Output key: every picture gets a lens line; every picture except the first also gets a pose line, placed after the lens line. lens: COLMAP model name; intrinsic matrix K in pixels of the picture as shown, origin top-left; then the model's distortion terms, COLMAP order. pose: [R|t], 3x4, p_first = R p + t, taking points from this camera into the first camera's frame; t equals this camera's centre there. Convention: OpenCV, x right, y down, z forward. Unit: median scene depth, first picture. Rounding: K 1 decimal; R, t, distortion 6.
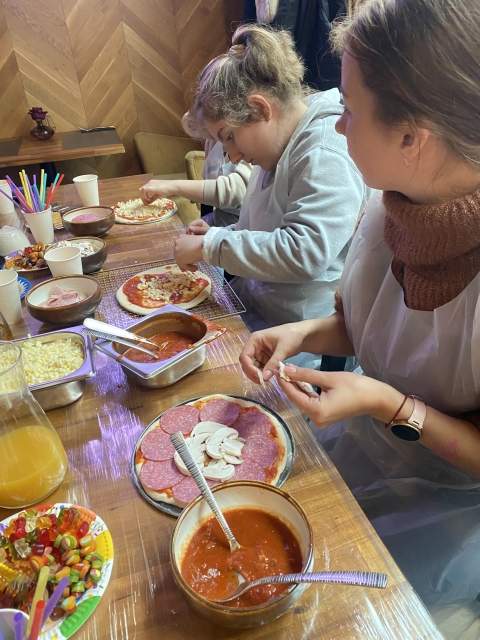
lens RADIAL K [[490.8, 0, 247.9], [0, 490.8, 310.4], [0, 0, 1]] dist [0.024454, -0.020108]
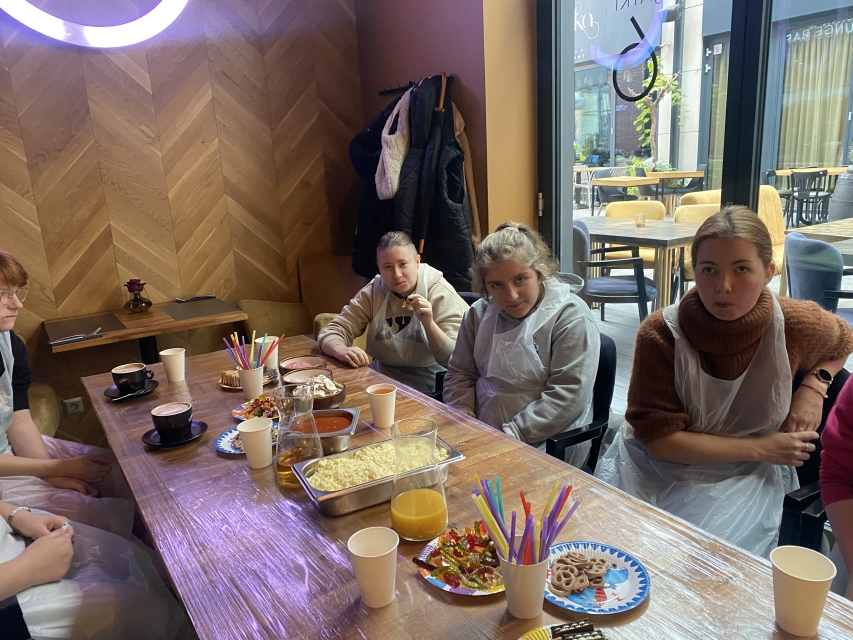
lens RADIAL K [[654.2, 0, 431.7], [0, 654.2, 319.1], [0, 0, 1]] dist [0.024454, -0.020108]
pose [[0.965397, -0.057703, 0.254319, -0.203109], [0.132510, 0.948477, -0.287807, 0.080050], [-0.224609, 0.311548, 0.923303, -0.219179]]
